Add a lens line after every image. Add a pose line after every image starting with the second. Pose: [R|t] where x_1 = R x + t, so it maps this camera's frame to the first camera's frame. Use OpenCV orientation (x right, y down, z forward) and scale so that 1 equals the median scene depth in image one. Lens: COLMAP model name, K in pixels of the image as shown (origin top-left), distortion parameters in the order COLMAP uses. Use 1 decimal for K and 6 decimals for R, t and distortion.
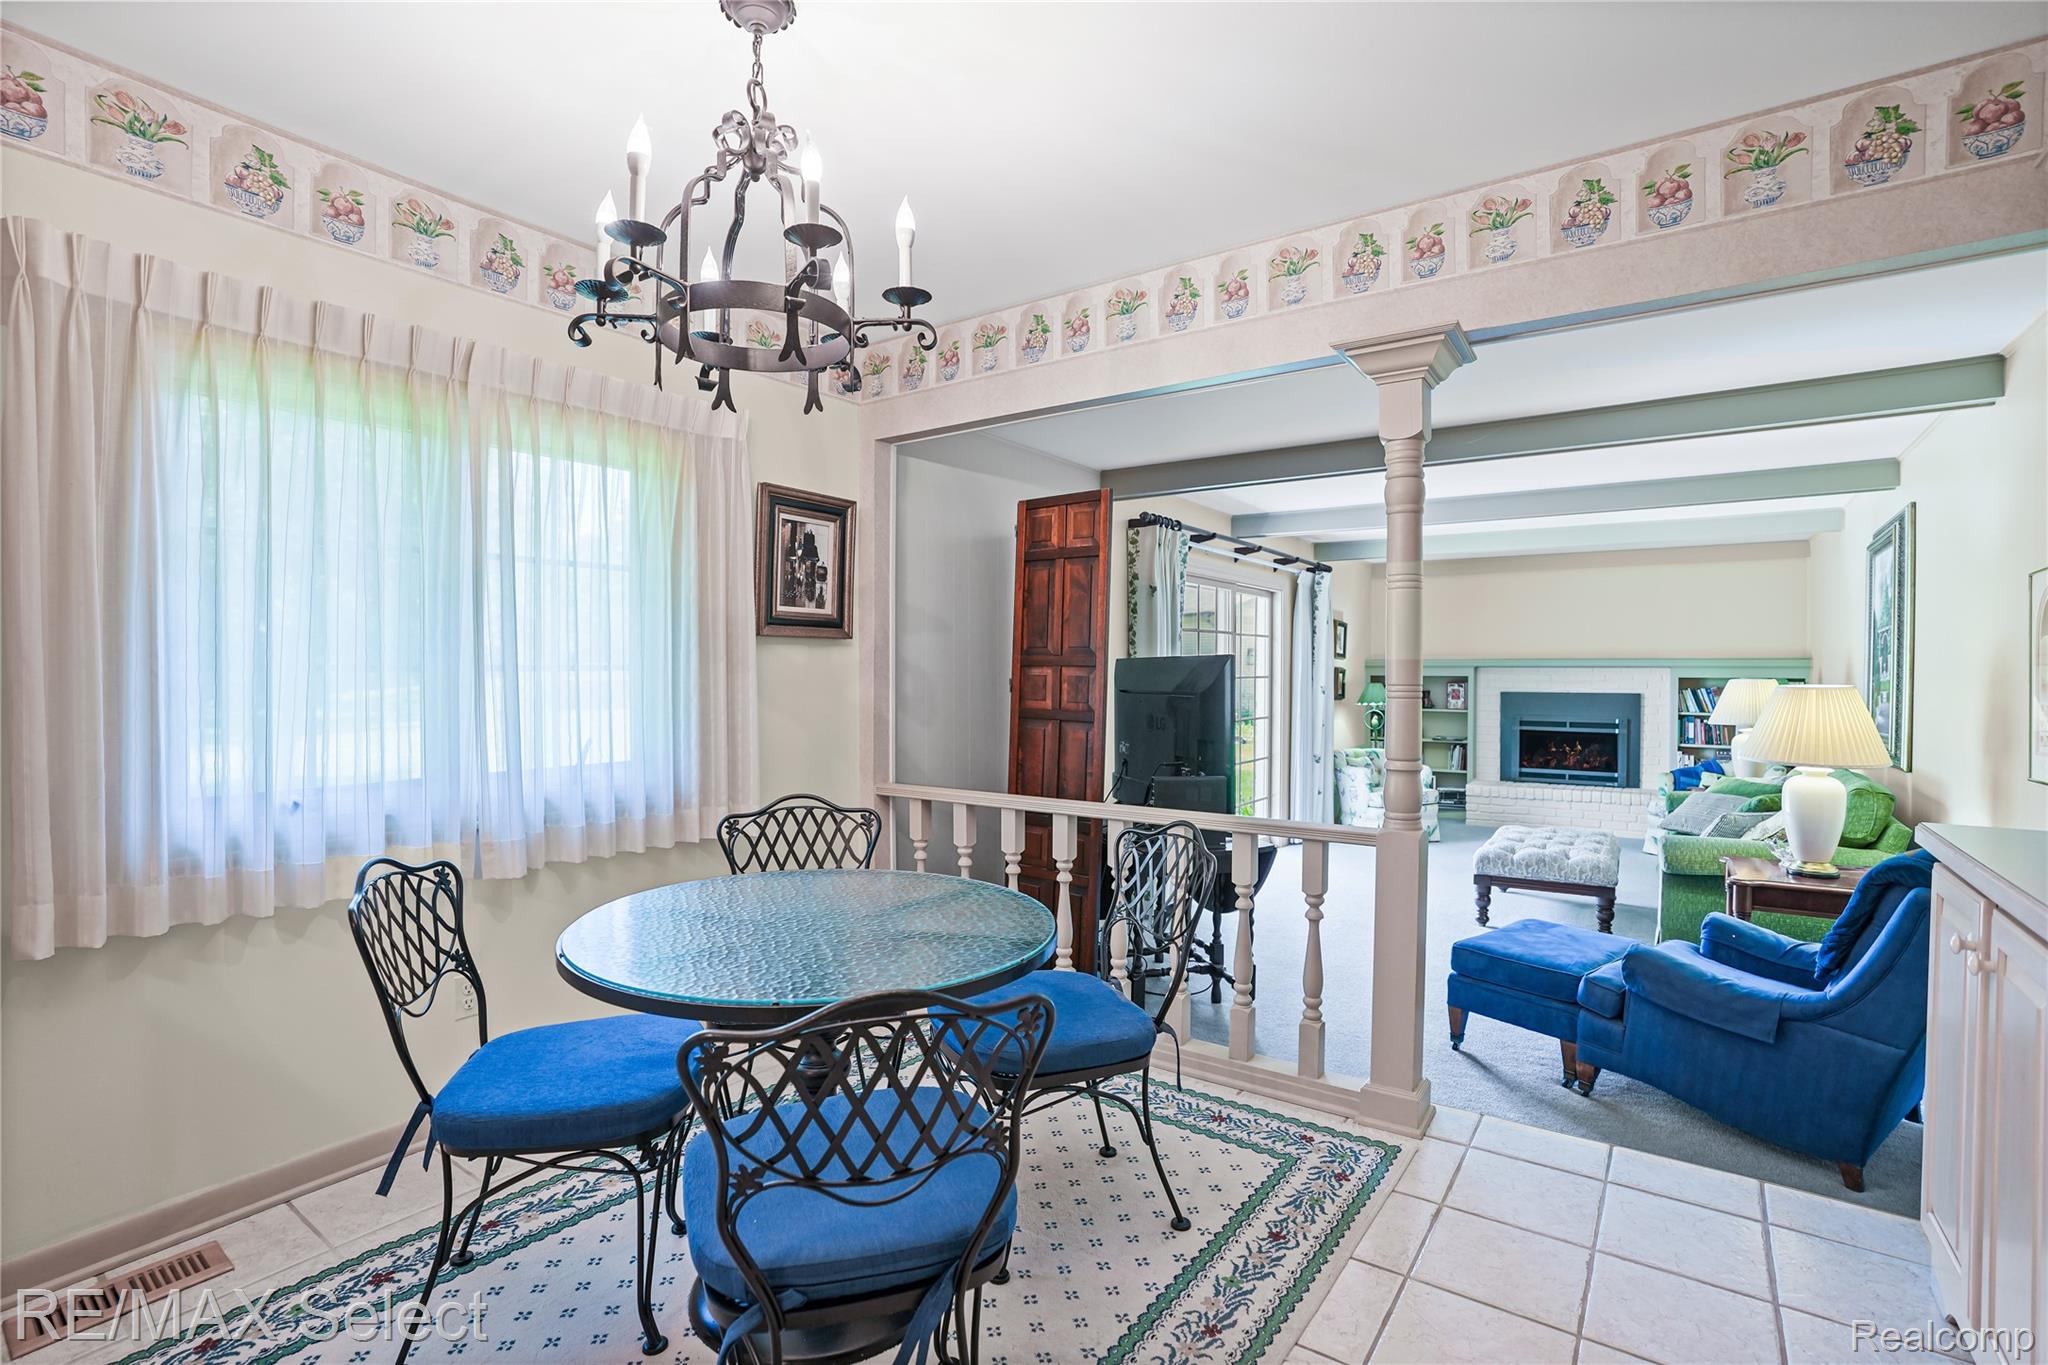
lens RADIAL K [[956.5, 0, 1030.6], [0, 956.5, 691.1], [0, 0, 1]] dist [-0.059741, 0.021606]
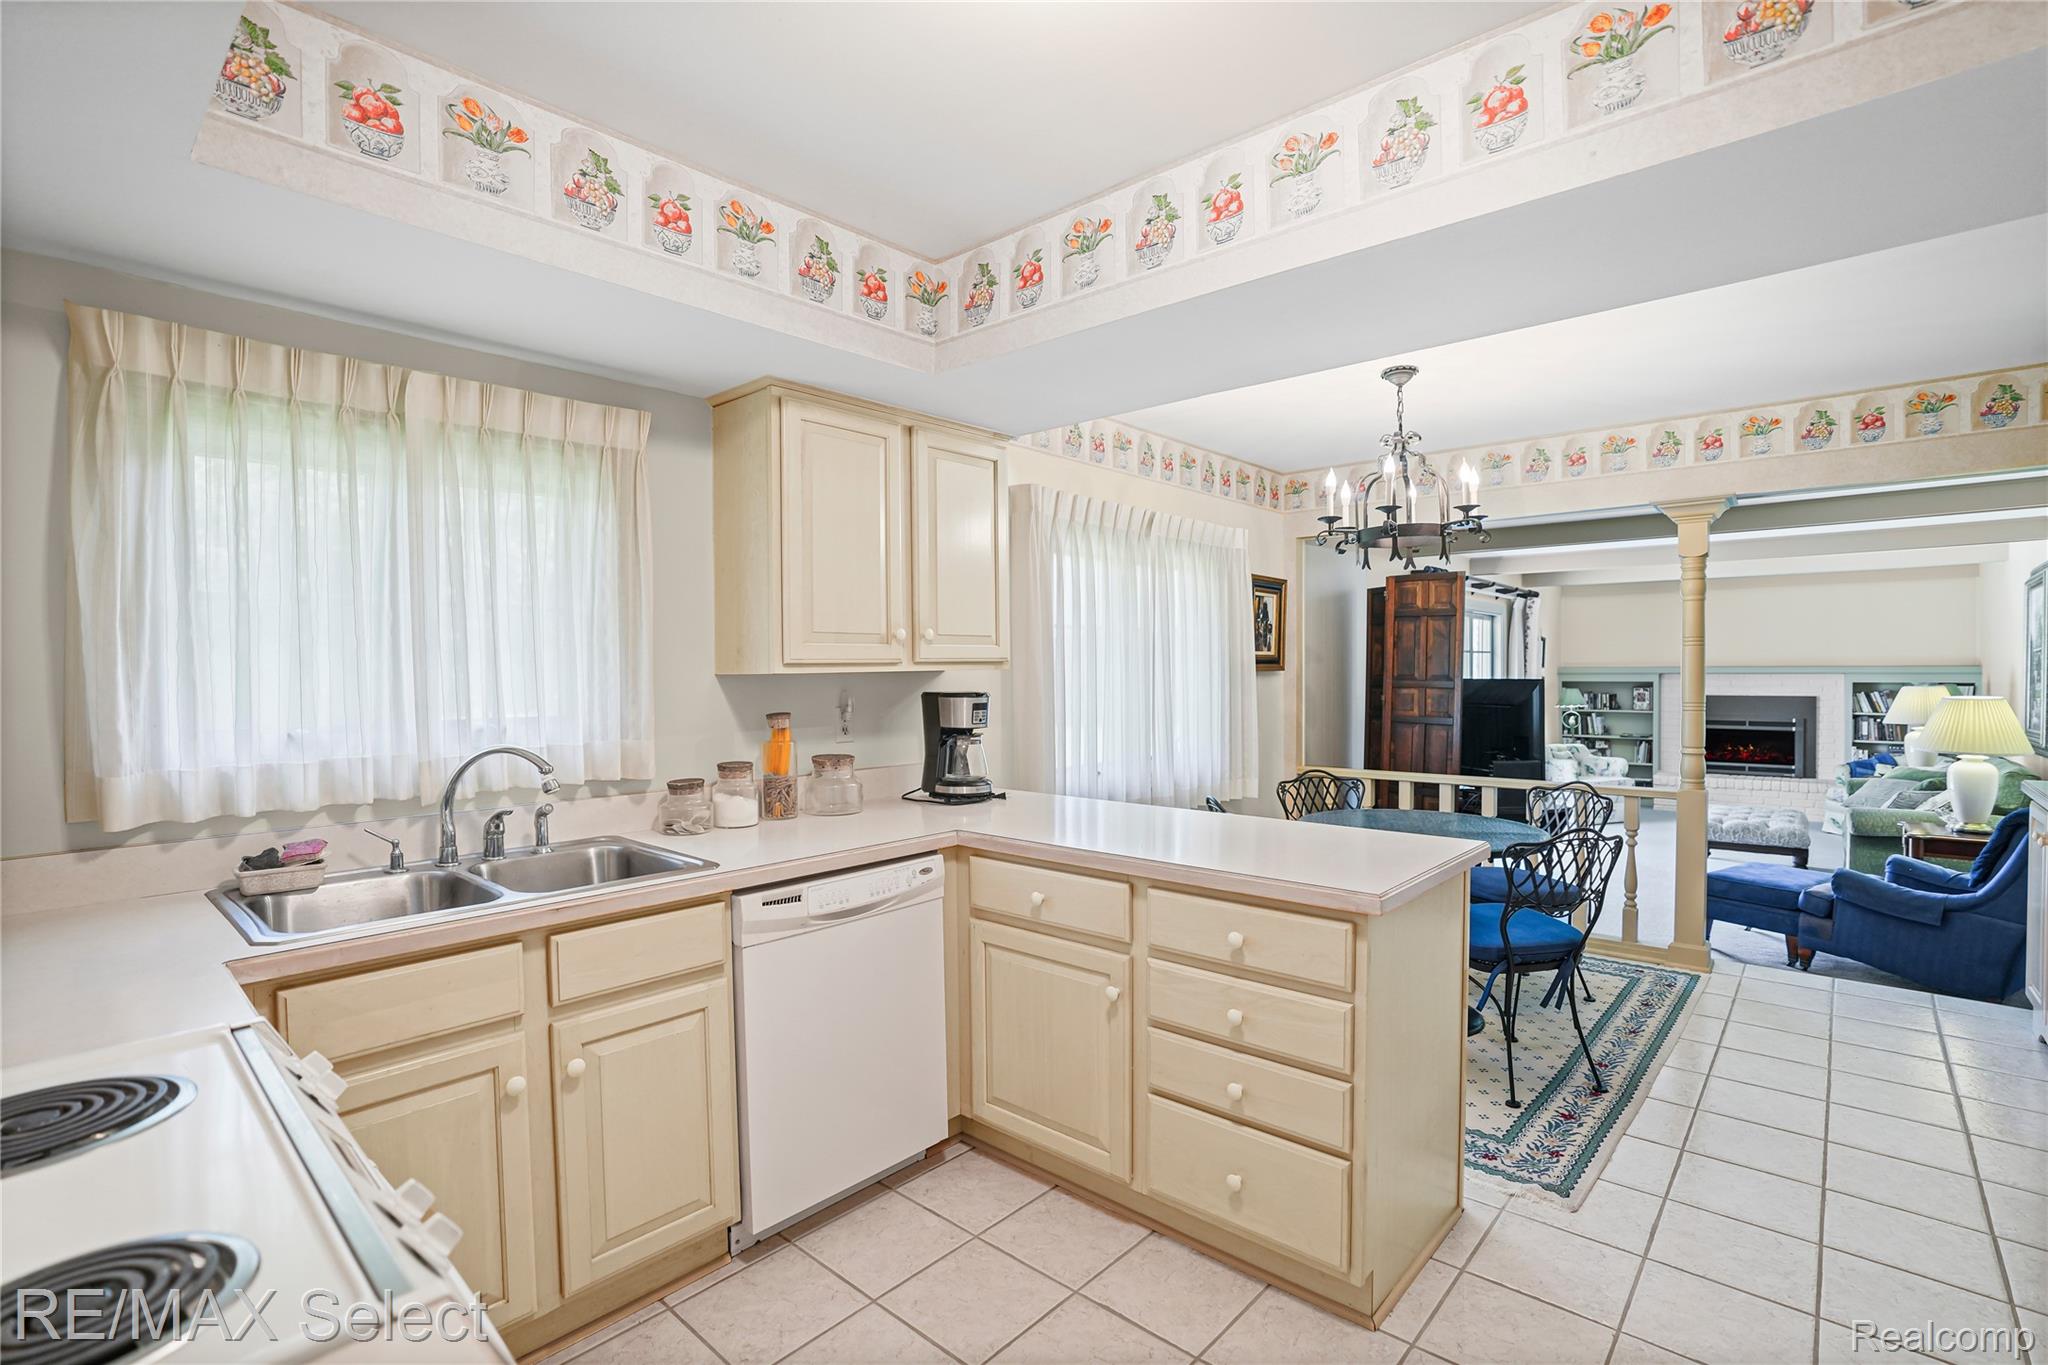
lens RADIAL K [[956.5, 0, 1024.3], [0, 956.5, 690.1], [0, 0, 1]] dist [-0.059741, 0.021606]
pose [[0.993529, -0.006653, -0.113382, -0.427391], [0.006709, 0.999977, 0.000113, -0.026731], [0.113378, -0.000873, 0.993552, -0.552756]]
